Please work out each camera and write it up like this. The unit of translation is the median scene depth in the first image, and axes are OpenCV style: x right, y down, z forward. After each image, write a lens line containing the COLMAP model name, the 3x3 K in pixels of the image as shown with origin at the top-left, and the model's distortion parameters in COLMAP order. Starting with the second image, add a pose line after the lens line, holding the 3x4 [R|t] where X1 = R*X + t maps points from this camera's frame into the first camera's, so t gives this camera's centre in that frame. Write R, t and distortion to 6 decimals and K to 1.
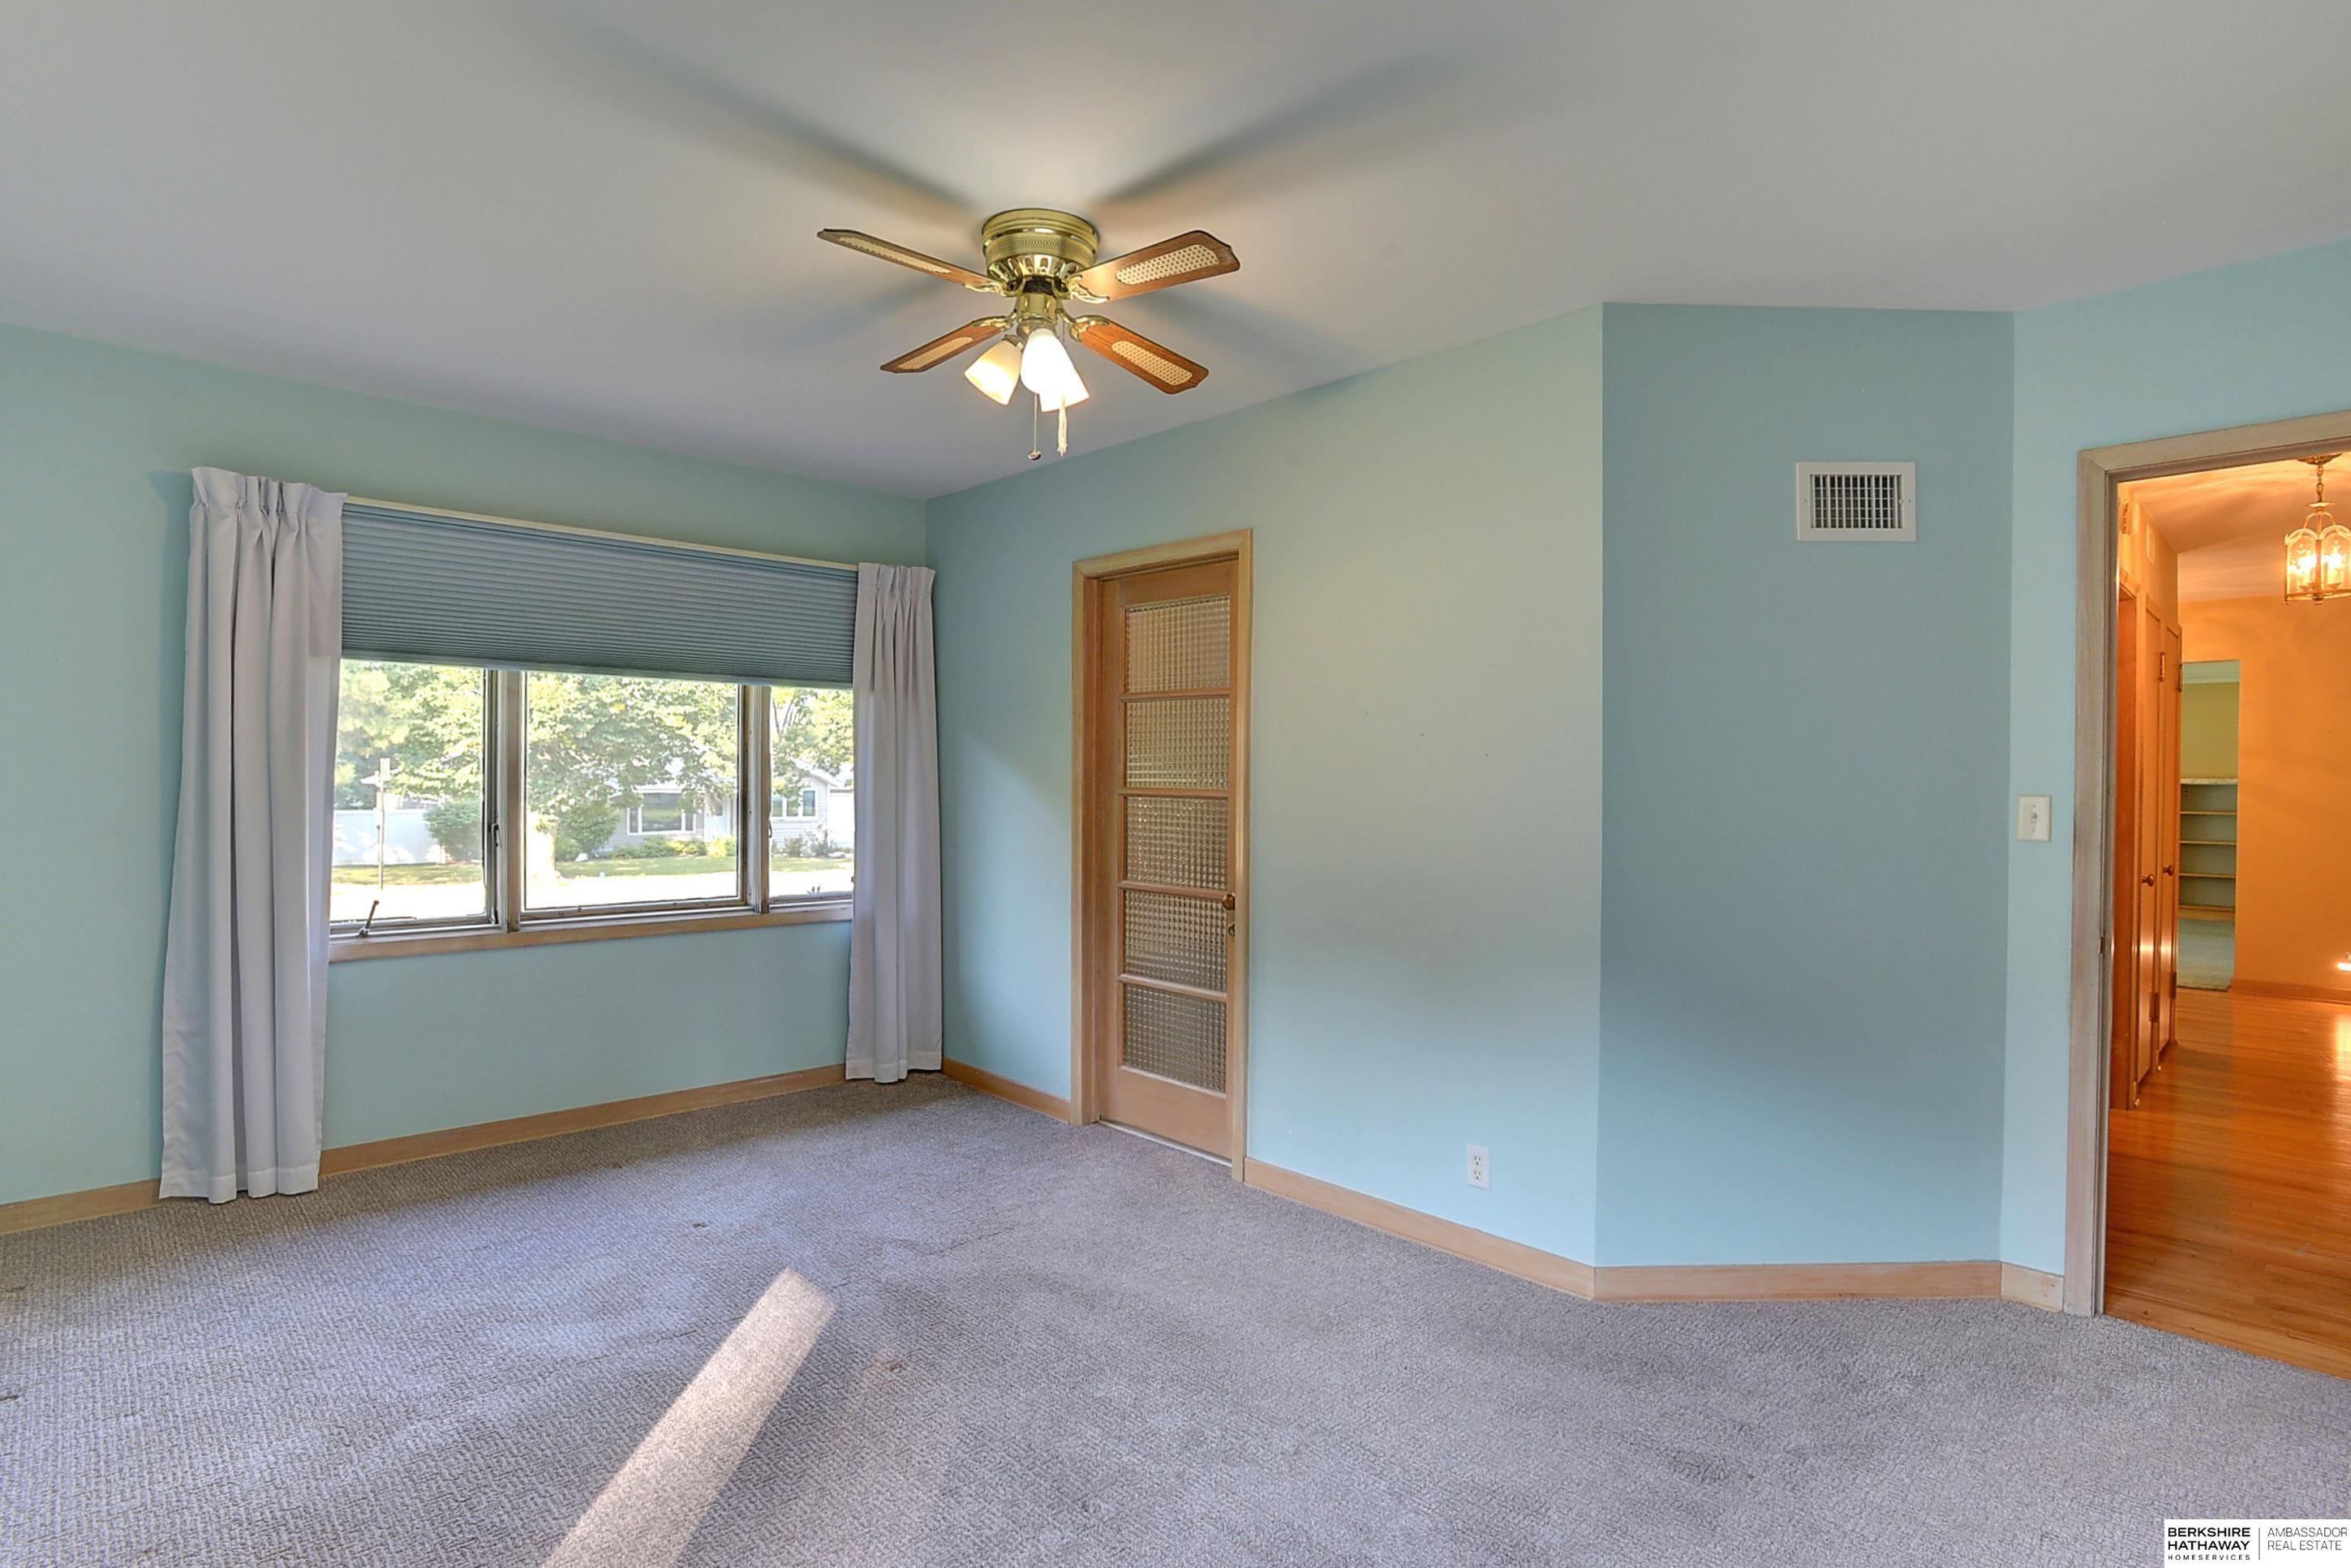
lens RADIAL K [[1139.4, 0, 1191.3], [0, 1139.4, 776.6], [0, 0, 1]] dist [-0.063598, 0.012653]
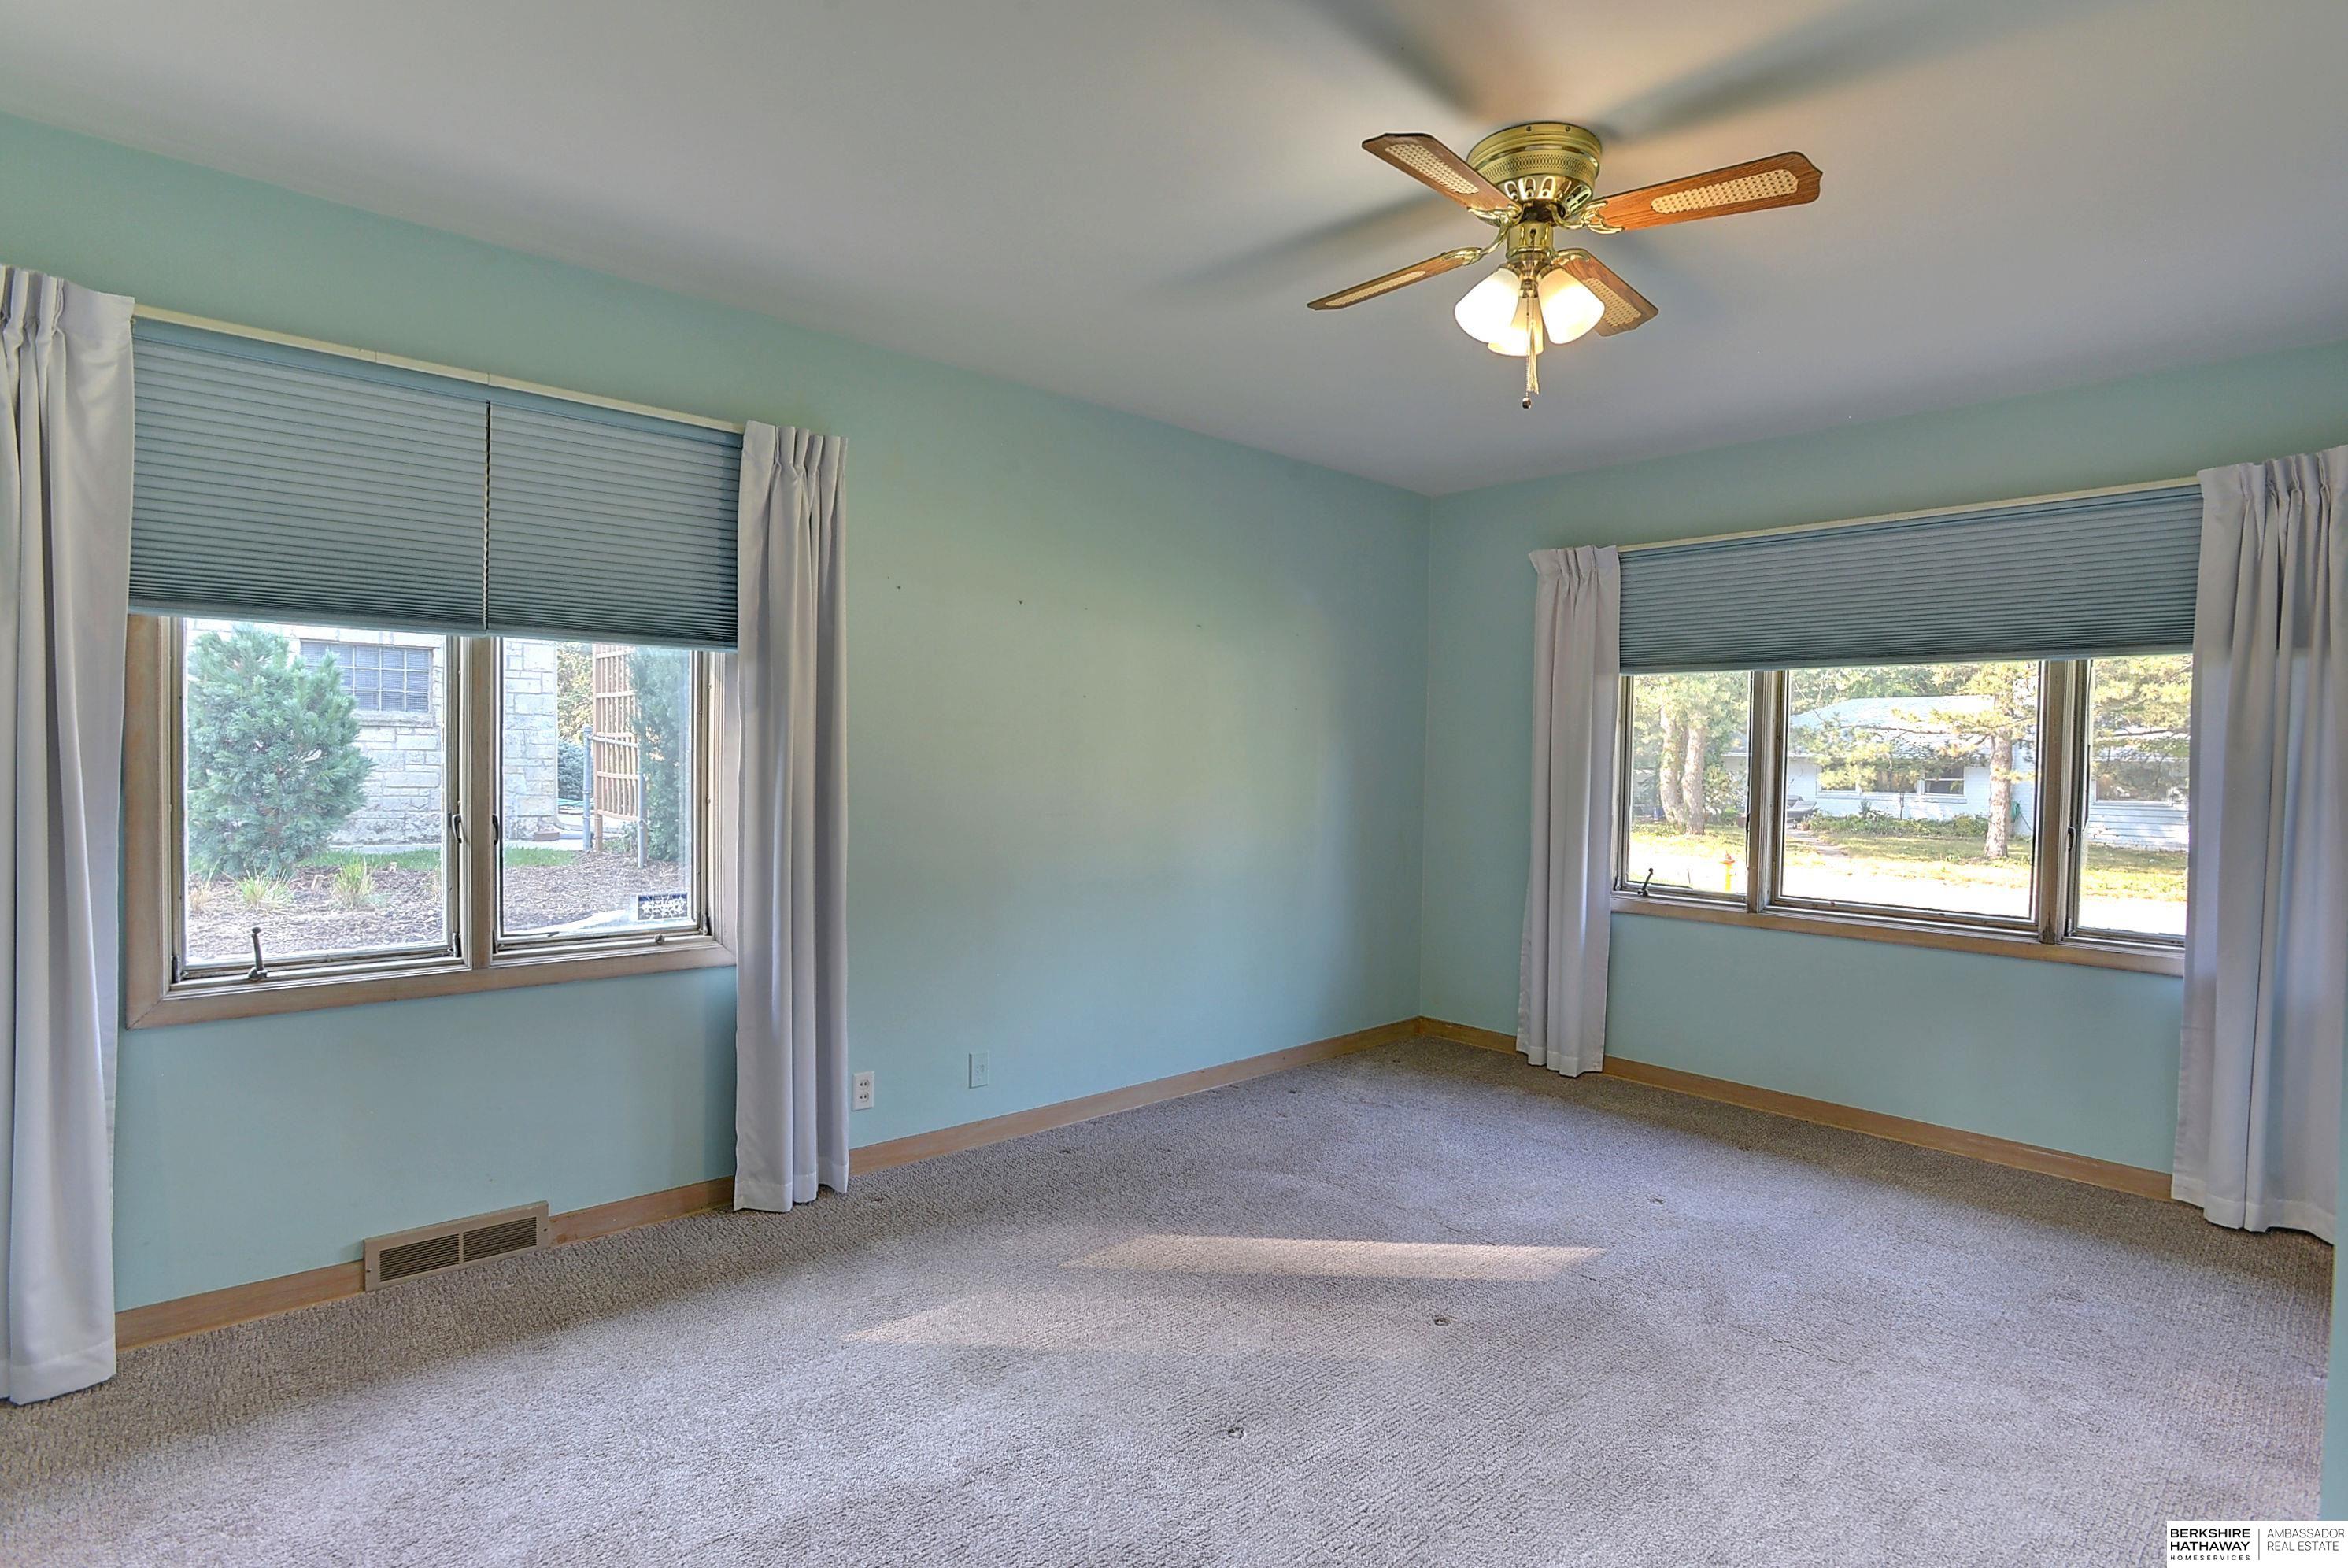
lens RADIAL K [[1138.0, 0, 1190.4], [0, 1138.0, 790.2], [0, 0, 1]] dist [-0.063598, 0.012653]
pose [[-0.032607, 0.021968, -0.999227, 0.494067], [-0.015732, 0.999623, 0.022490, 0.004542], [0.999344, 0.016453, -0.032249, 0.489821]]
